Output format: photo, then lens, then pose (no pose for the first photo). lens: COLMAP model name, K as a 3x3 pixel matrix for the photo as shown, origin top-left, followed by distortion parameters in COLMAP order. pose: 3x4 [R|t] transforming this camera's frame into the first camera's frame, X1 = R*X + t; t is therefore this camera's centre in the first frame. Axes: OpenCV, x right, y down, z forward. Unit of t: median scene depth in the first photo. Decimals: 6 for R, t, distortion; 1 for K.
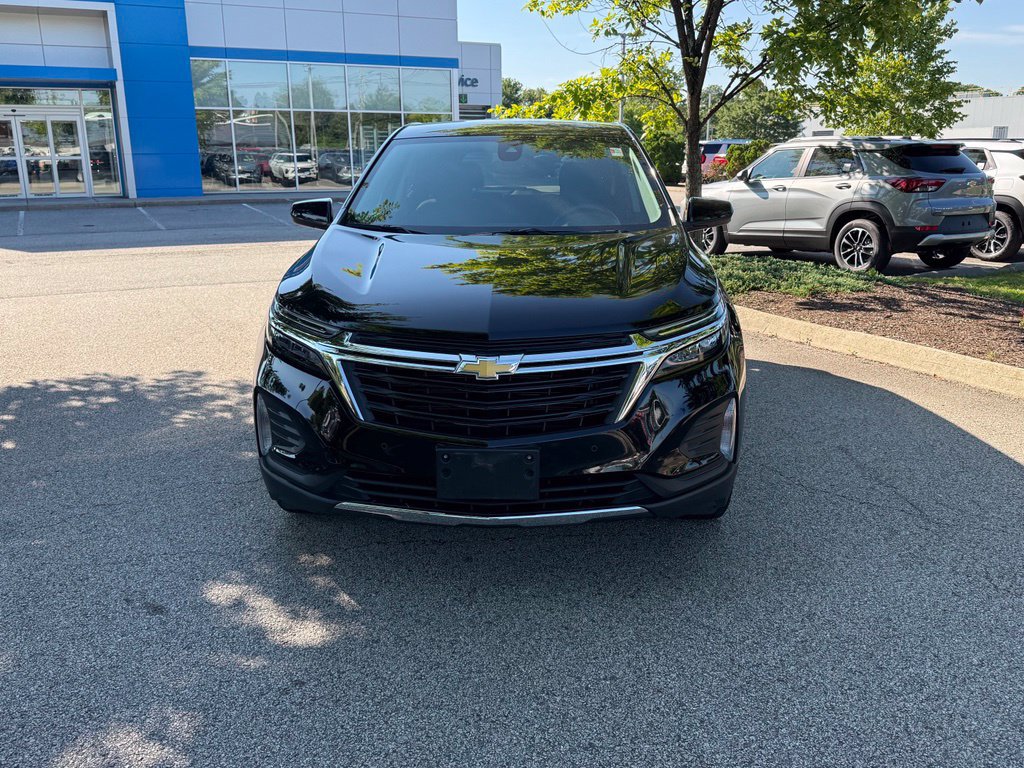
lens RADIAL K [[869.9, 0, 512.0], [0, 869.9, 384.0], [0, 0, 1]] dist [0.102561, -0.204929]
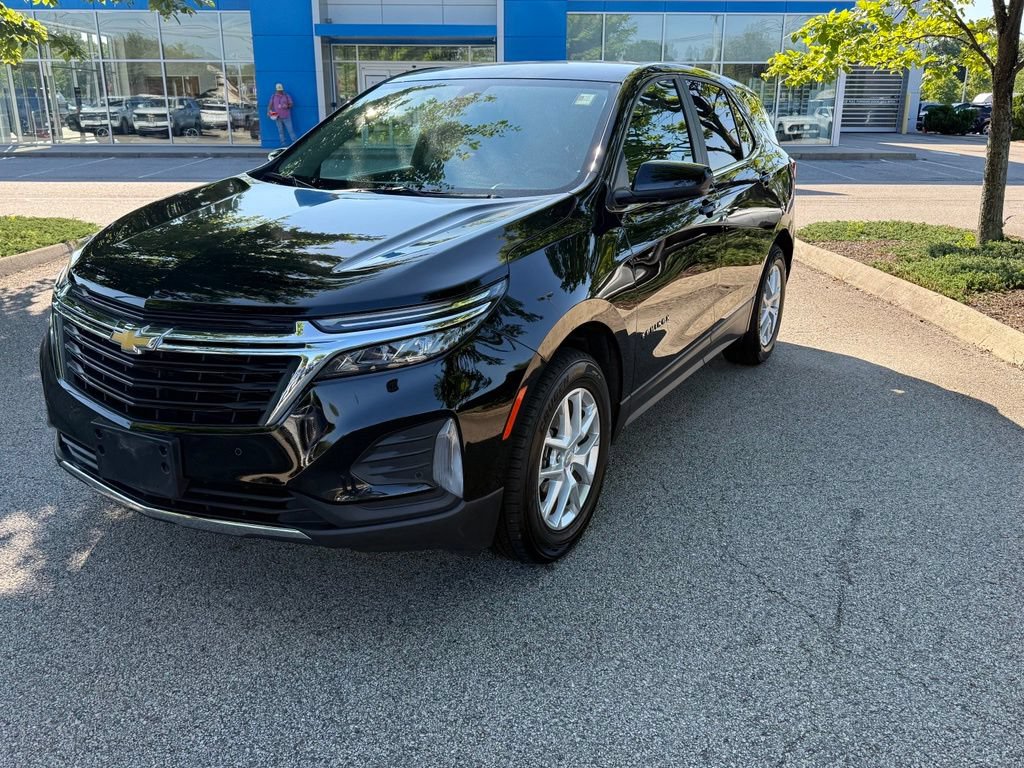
lens RADIAL K [[869.9, 0, 512.0], [0, 869.9, 384.0], [0, 0, 1]] dist [0.102561, -0.204929]
pose [[0.892442, 0.142186, -0.428171, 0.651356], [-0.121964, 0.989738, 0.074460, -0.081330], [0.434364, -0.014230, 0.900625, 0.338495]]
